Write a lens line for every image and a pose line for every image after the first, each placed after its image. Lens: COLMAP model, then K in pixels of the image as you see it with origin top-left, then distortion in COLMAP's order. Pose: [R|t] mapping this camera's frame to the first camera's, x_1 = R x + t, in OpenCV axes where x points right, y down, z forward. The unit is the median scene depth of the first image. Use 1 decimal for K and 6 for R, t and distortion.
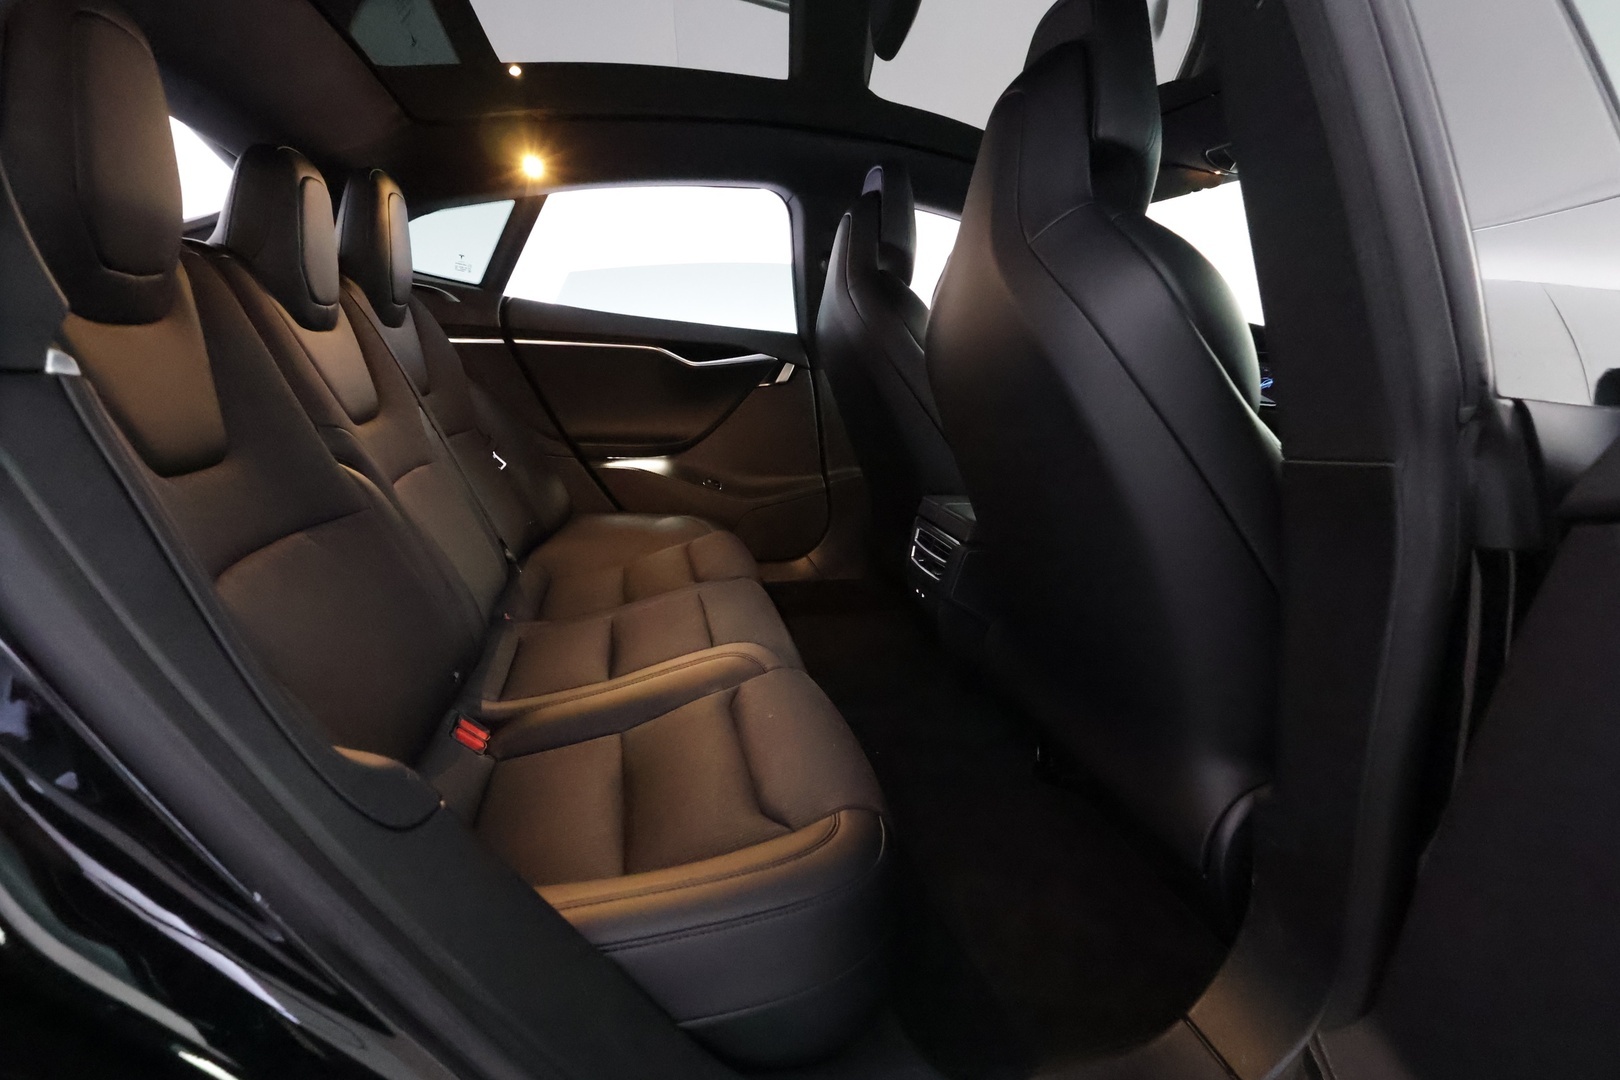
lens RADIAL K [[759.4, 0, 810.0], [0, 759.4, 540.0], [0, 0, 1]] dist [0.000699, 0.000874]
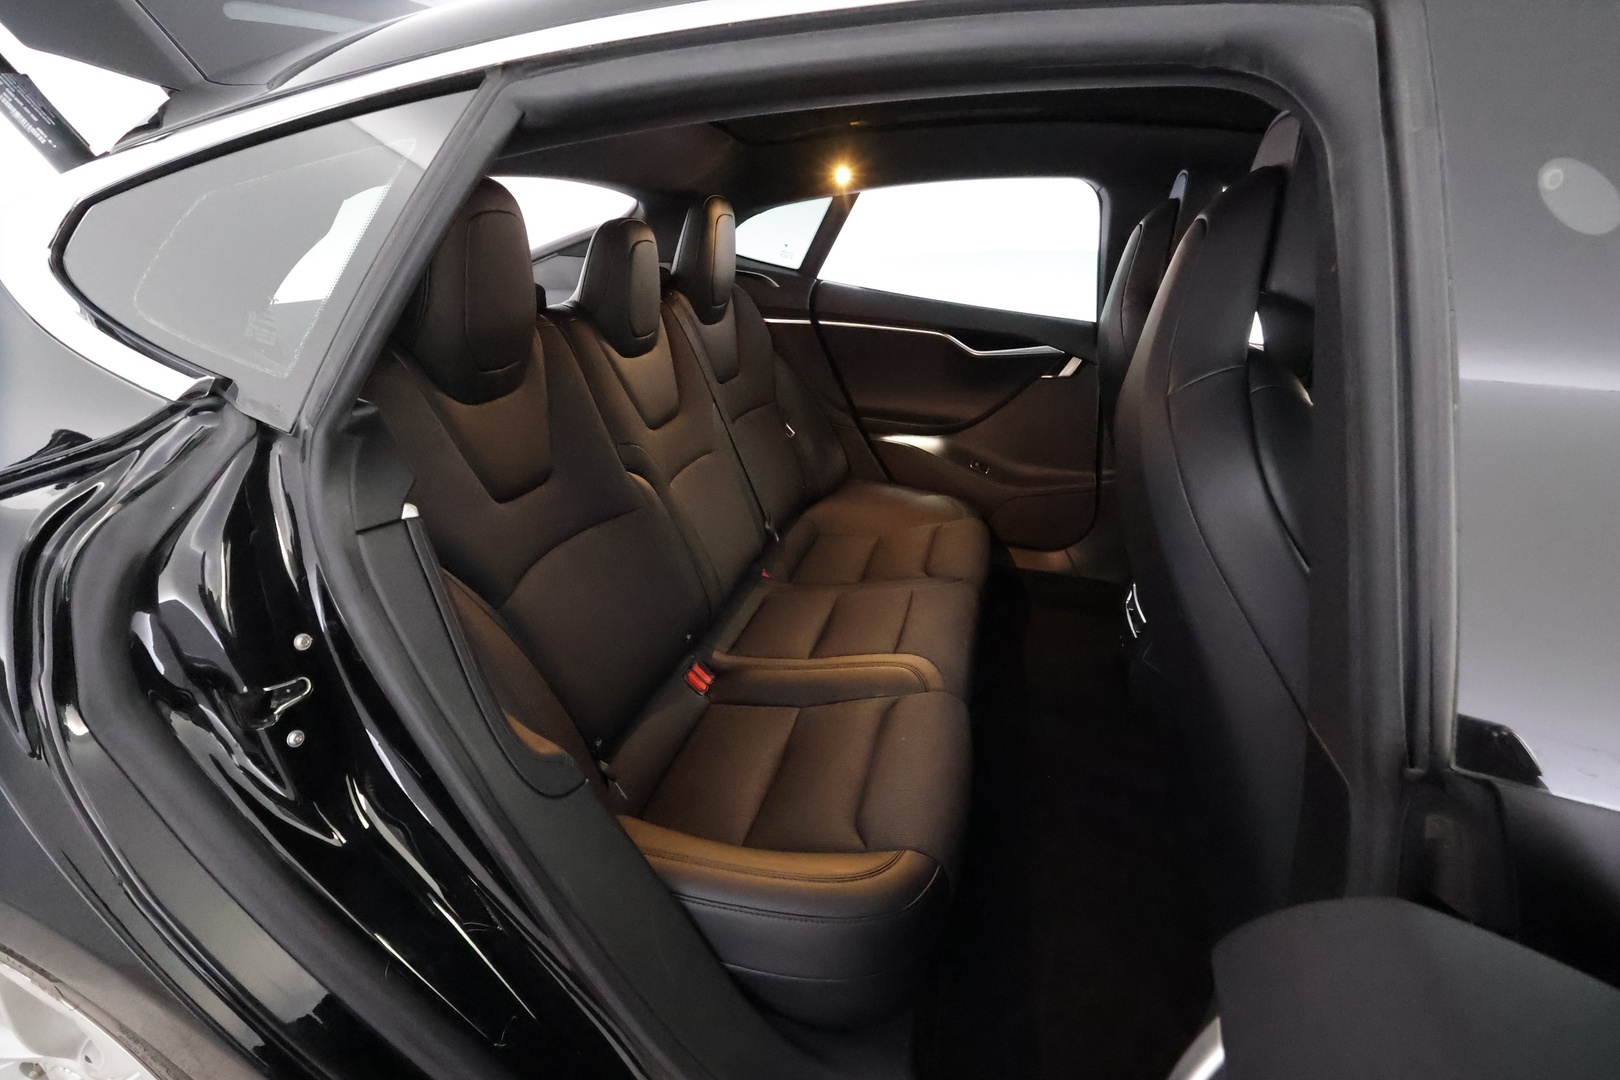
lens RADIAL K [[759.4, 0, 810.0], [0, 759.4, 540.0], [0, 0, 1]] dist [0.000699, 0.000874]
pose [[0.885238, 0.196465, -0.421609, 0.142312], [-0.137121, 0.976364, 0.167067, -0.136388], [0.444467, -0.090083, 0.891254, -0.041914]]
